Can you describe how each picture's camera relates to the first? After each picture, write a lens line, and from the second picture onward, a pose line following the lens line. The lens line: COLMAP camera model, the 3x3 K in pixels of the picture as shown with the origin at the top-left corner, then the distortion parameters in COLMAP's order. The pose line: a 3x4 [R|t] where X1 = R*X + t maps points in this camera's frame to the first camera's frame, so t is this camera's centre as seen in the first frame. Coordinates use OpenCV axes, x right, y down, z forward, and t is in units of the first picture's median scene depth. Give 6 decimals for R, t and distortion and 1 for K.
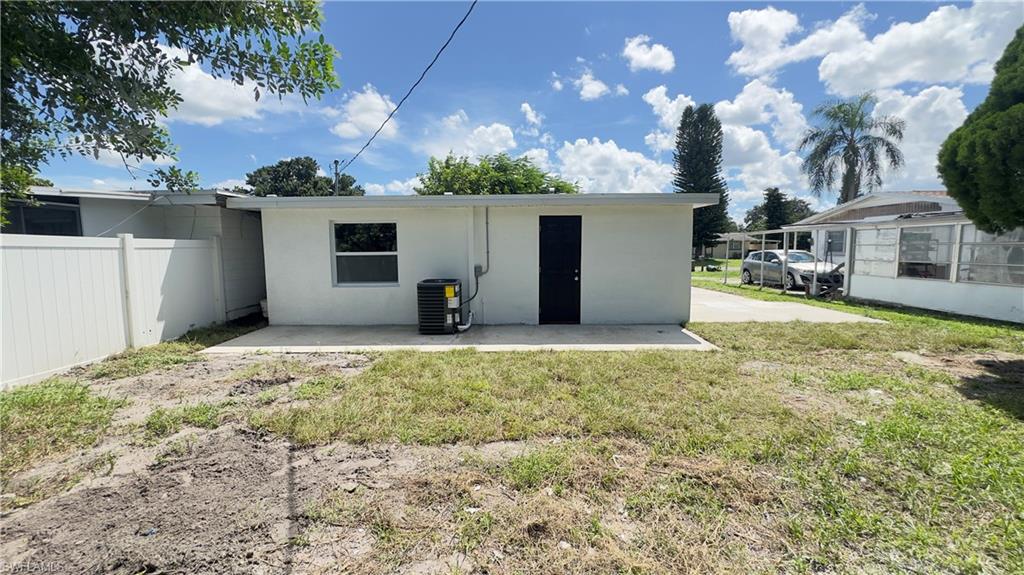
lens RADIAL K [[412.2, 0, 512.0], [0, 412.2, 287.5], [0, 0, 1]] dist [-0.018487, 0.027547]
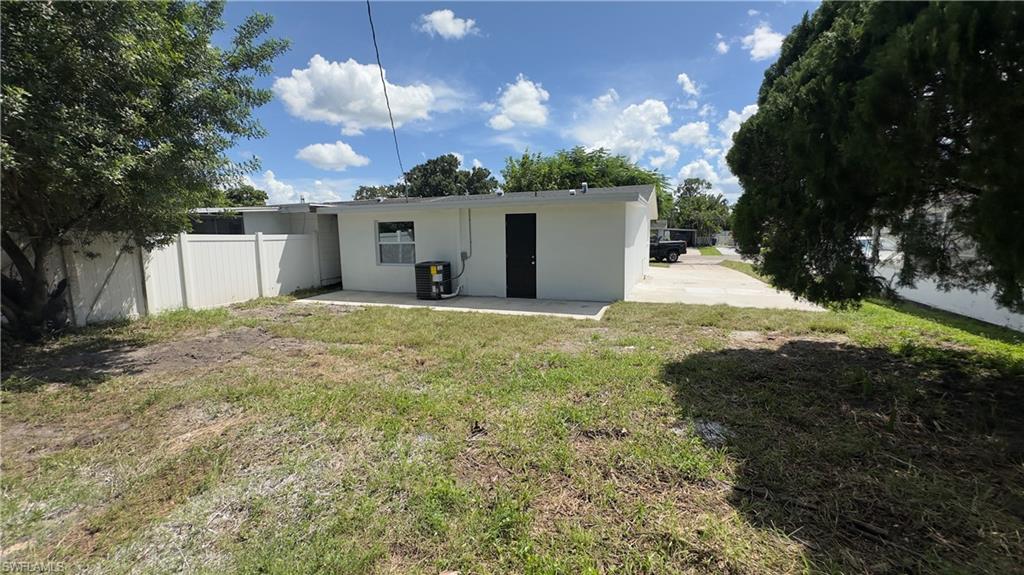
lens RADIAL K [[412.2, 0, 512.0], [0, 412.2, 287.5], [0, 0, 1]] dist [-0.018487, 0.027547]
pose [[0.940756, 0.038933, -0.336842, 0.529573], [-0.026947, 0.998829, 0.040186, 0.005322], [0.338012, -0.028728, 0.940703, -0.228214]]
